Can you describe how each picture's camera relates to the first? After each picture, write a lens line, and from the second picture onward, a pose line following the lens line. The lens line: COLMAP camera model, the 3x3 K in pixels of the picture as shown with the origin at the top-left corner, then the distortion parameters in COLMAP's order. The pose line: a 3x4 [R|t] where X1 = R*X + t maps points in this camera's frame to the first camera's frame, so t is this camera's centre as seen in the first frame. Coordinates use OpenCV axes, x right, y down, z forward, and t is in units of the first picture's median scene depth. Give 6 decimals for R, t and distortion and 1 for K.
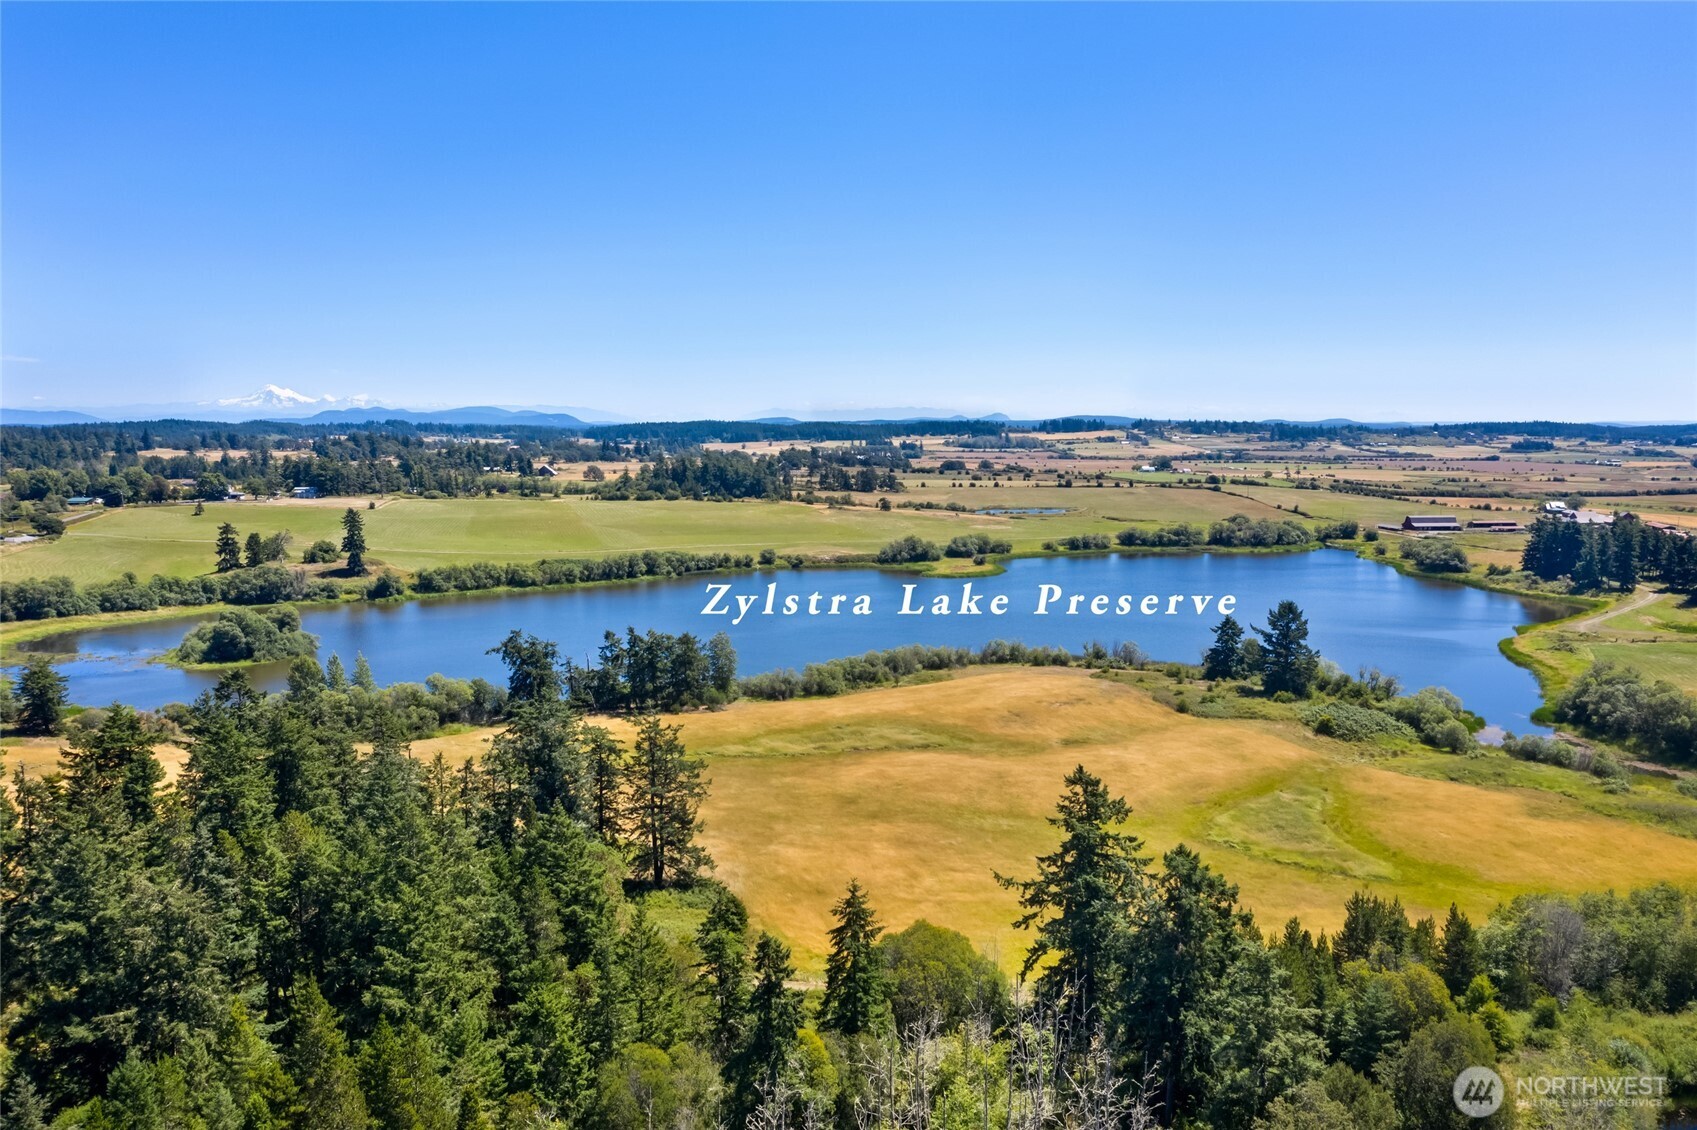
lens RADIAL K [[1357.5, 0, 840.0], [0, 1357.5, 573.1], [0, 0, 1]] dist [-0.009761, 0.003196]
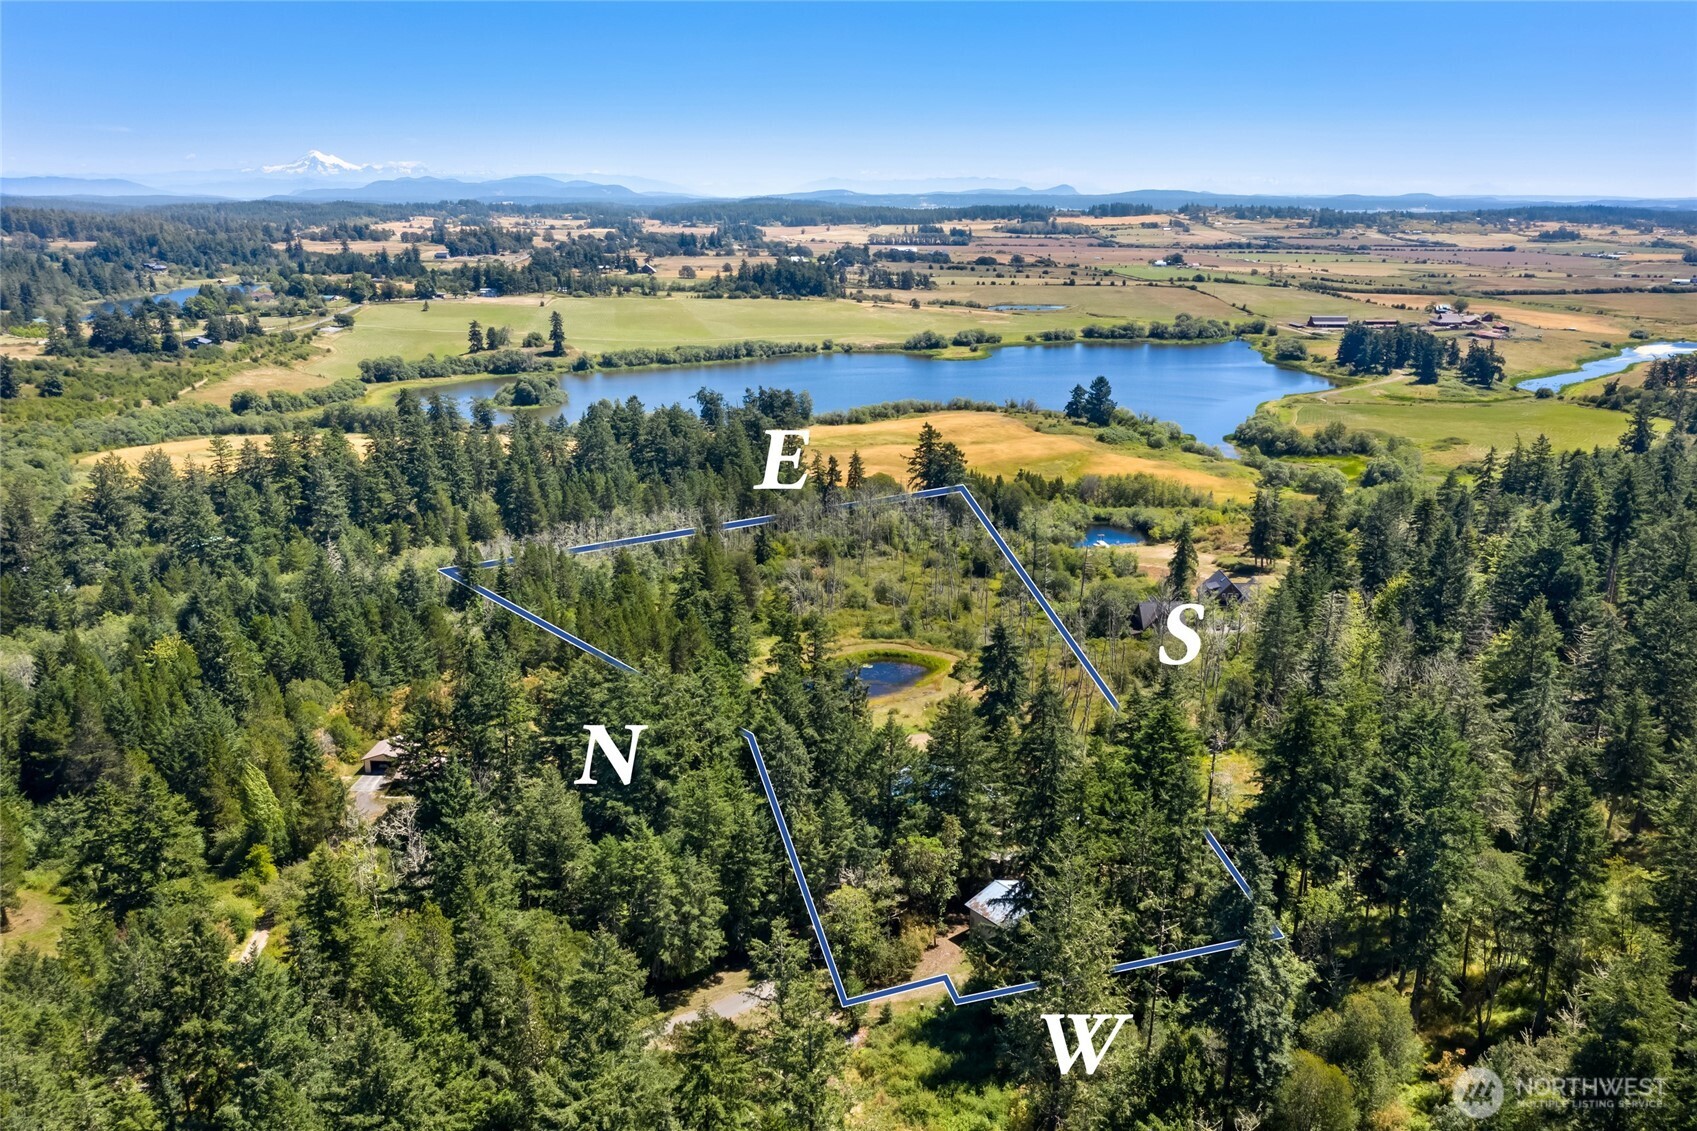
lens RADIAL K [[1357.5, 0, 850.0], [0, 1357.5, 575.1], [0, 0, 1]] dist [-0.009761, 0.003196]
pose [[0.999377, 0.014041, -0.032393, 0.018105], [-0.008587, 0.986628, 0.162763, -0.004570], [0.034245, -0.162383, 0.986133, -0.406887]]
